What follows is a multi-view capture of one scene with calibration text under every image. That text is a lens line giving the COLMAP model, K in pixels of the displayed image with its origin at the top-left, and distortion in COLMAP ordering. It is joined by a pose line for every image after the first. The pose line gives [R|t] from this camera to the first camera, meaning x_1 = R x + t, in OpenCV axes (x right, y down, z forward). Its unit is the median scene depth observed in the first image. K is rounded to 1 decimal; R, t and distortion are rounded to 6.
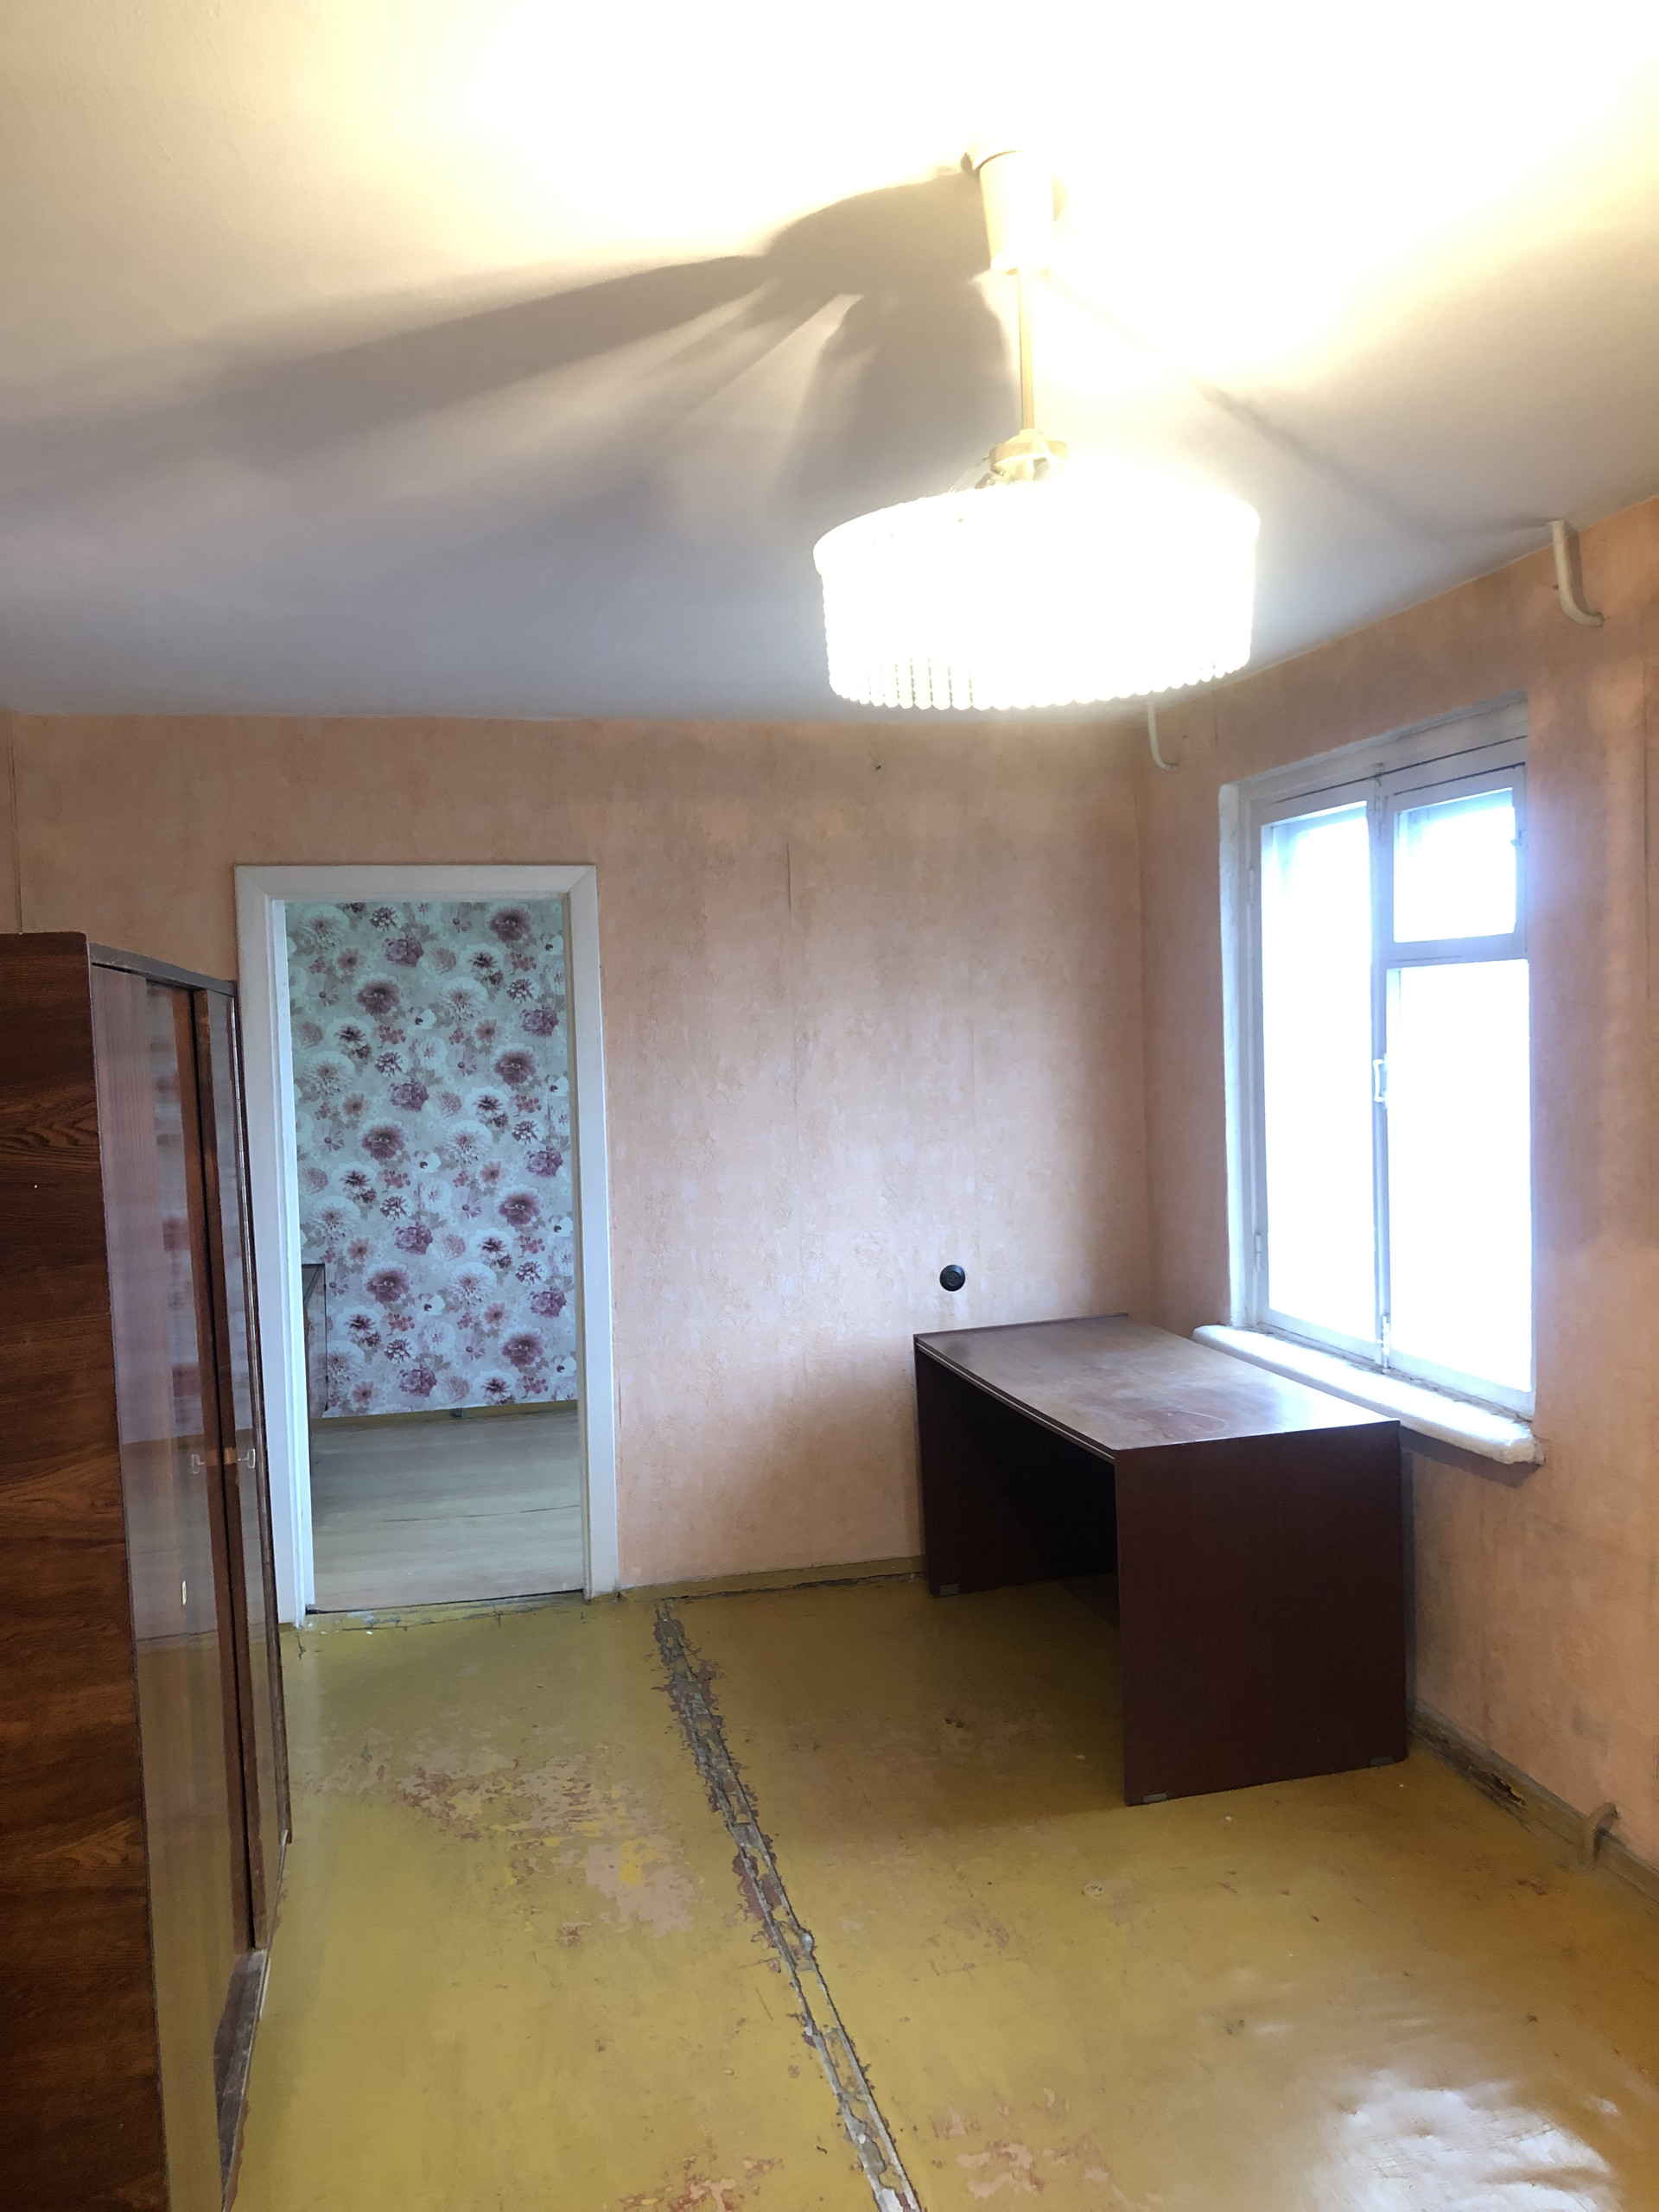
lens RADIAL K [[1796.6, 0, 831.6], [0, 1796.6, 1099.8], [0, 0, 1]] dist [0.032771, -0.033259]
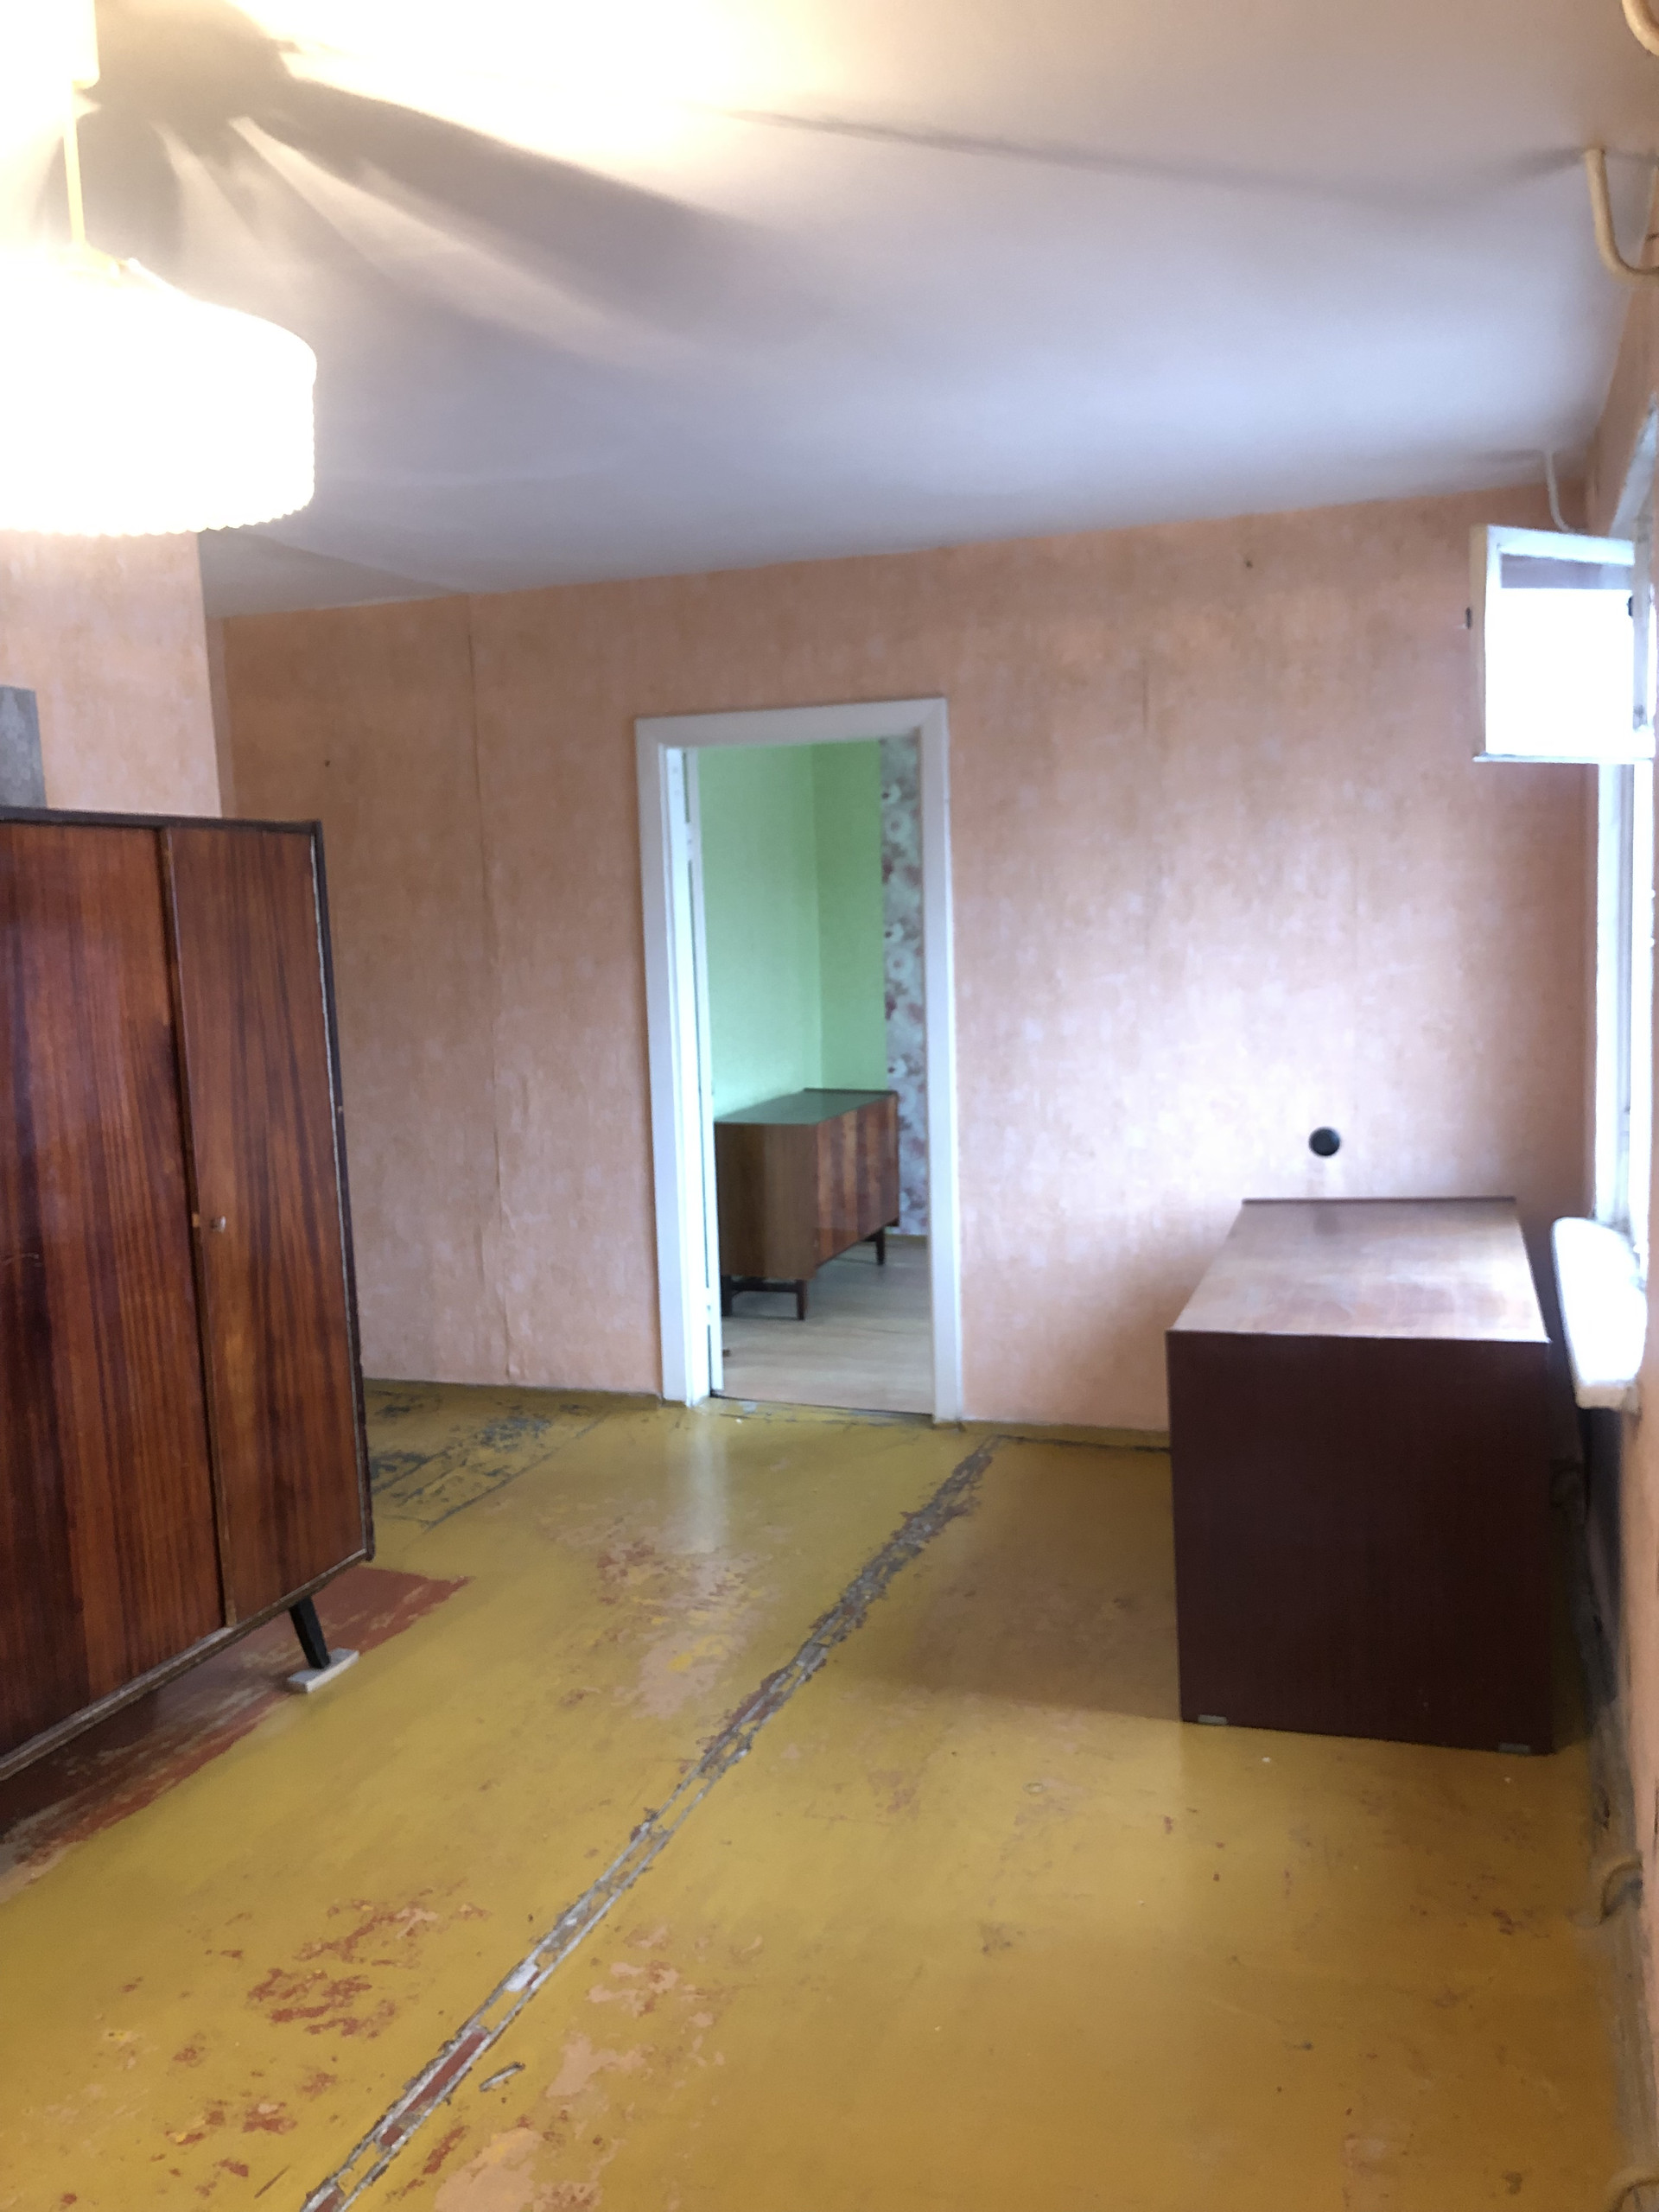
lens RADIAL K [[1796.6, 0, 831.7], [0, 1796.6, 1119.7], [0, 0, 1]] dist [0.032771, -0.033259]
pose [[0.840411, 0.065880, -0.537930, 0.356925], [-0.010873, 0.994434, 0.104800, -0.002789], [0.541840, -0.082226, 0.836450, 0.124112]]
